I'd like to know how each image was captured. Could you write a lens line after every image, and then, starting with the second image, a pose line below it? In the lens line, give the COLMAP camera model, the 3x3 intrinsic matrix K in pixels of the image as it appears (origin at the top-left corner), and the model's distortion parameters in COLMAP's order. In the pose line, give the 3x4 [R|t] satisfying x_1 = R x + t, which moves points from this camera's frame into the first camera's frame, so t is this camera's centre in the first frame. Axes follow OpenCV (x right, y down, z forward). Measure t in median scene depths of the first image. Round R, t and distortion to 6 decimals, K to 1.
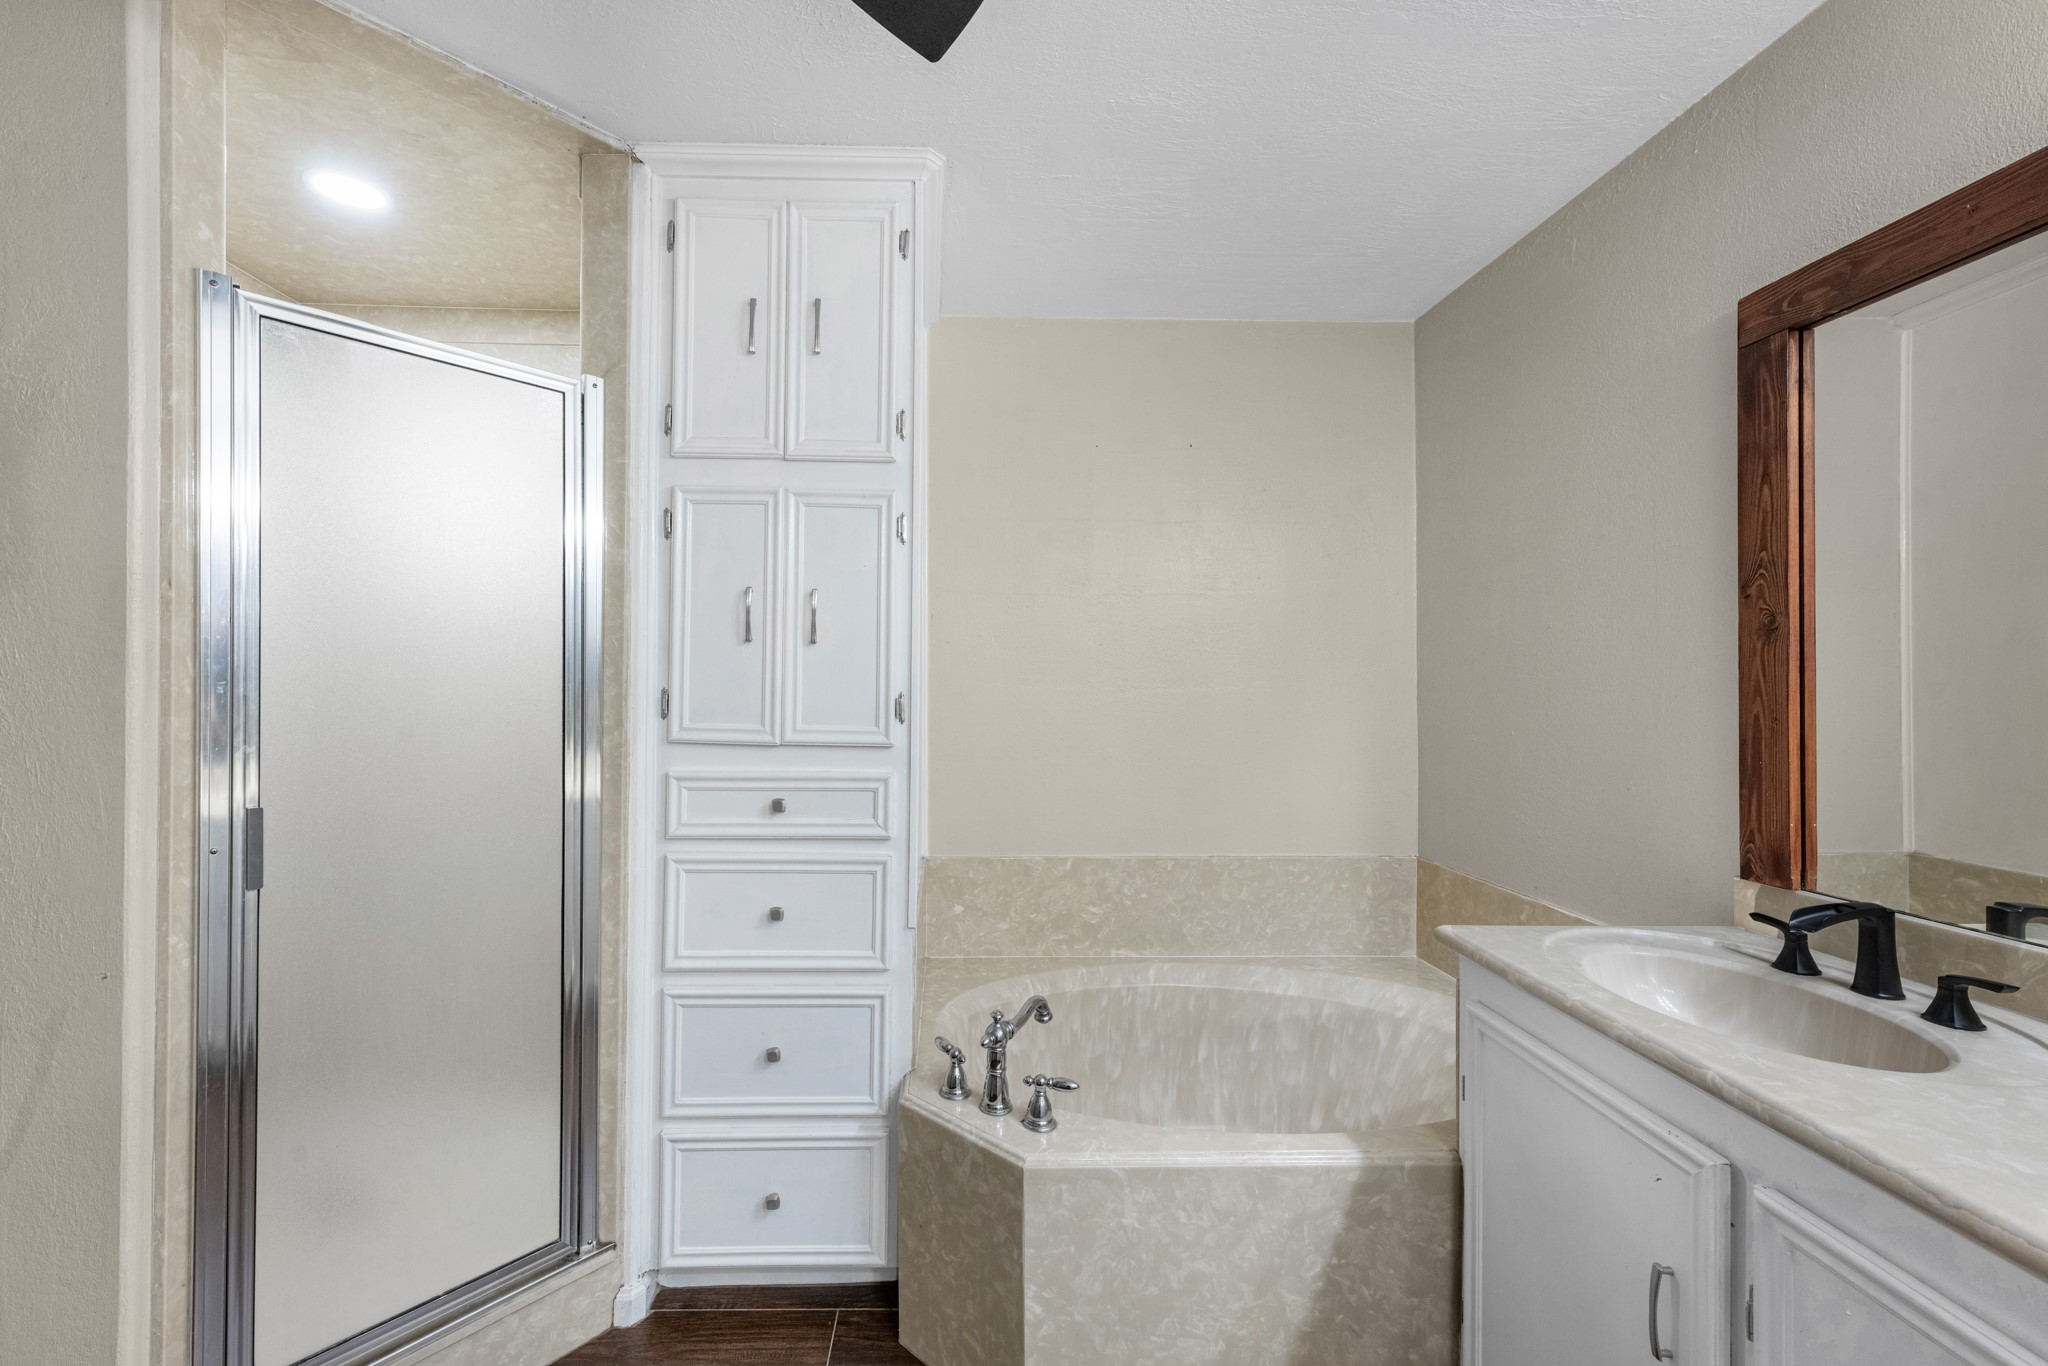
lens RADIAL K [[876.3, 0, 1019.0], [0, 876.3, 681.9], [0, 0, 1]] dist [0.001532, -0.000081]
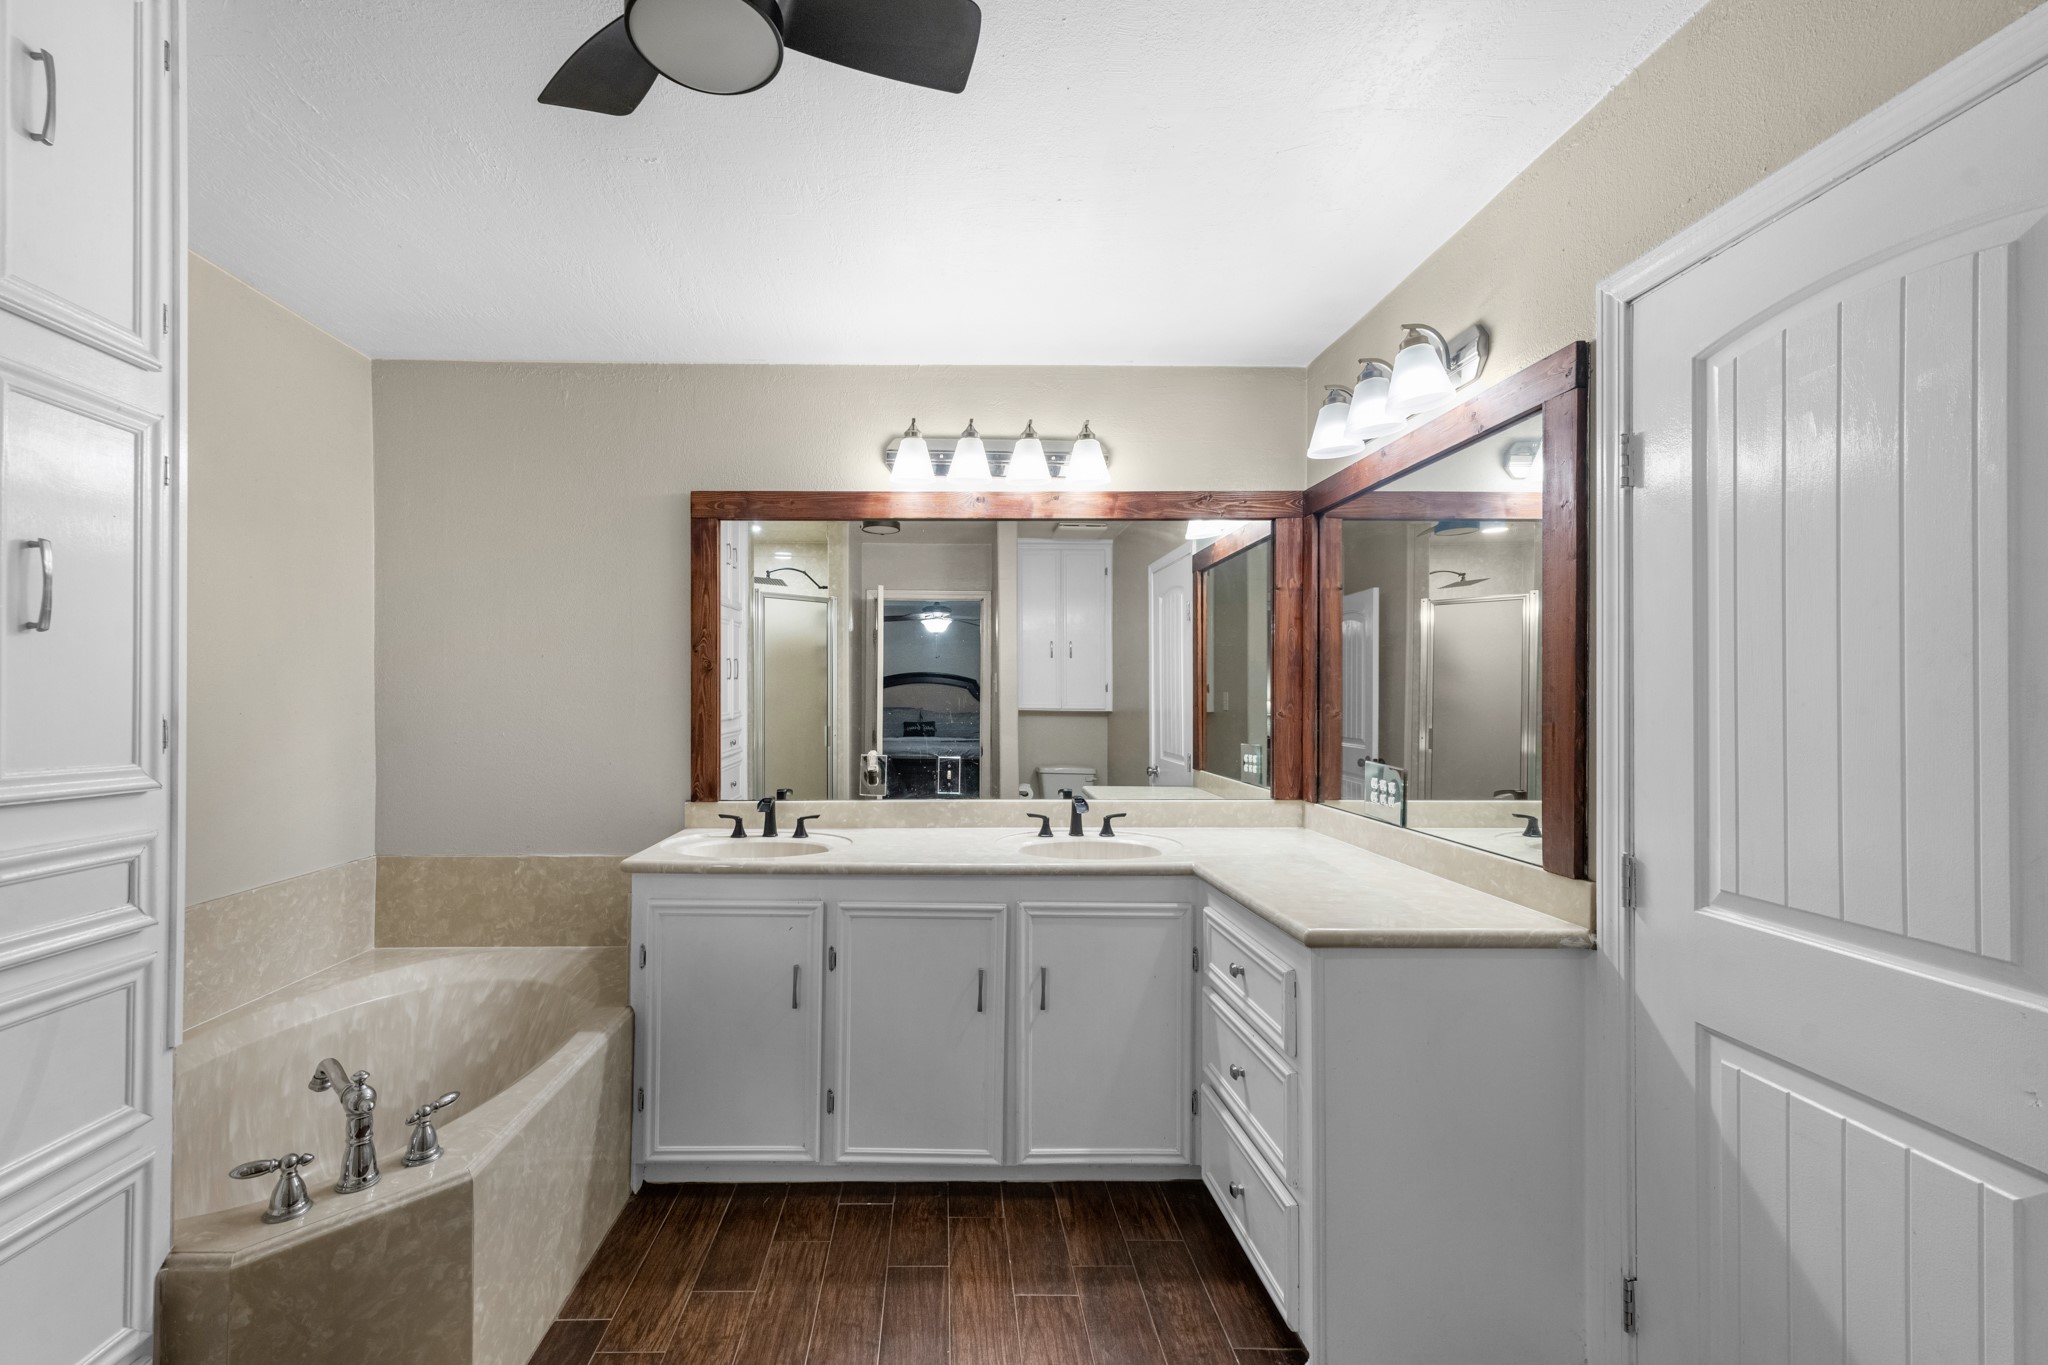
lens RADIAL K [[834.9, 0, 1028.0], [0, 834.9, 695.6], [0, 0, 1]] dist [0.000638, -0.000245]
pose [[-0.097783, 0.000837, 0.995207, -0.857182], [-0.006142, 0.999980, -0.001444, -0.003397], [-0.995189, -0.006254, -0.097776, 0.389773]]
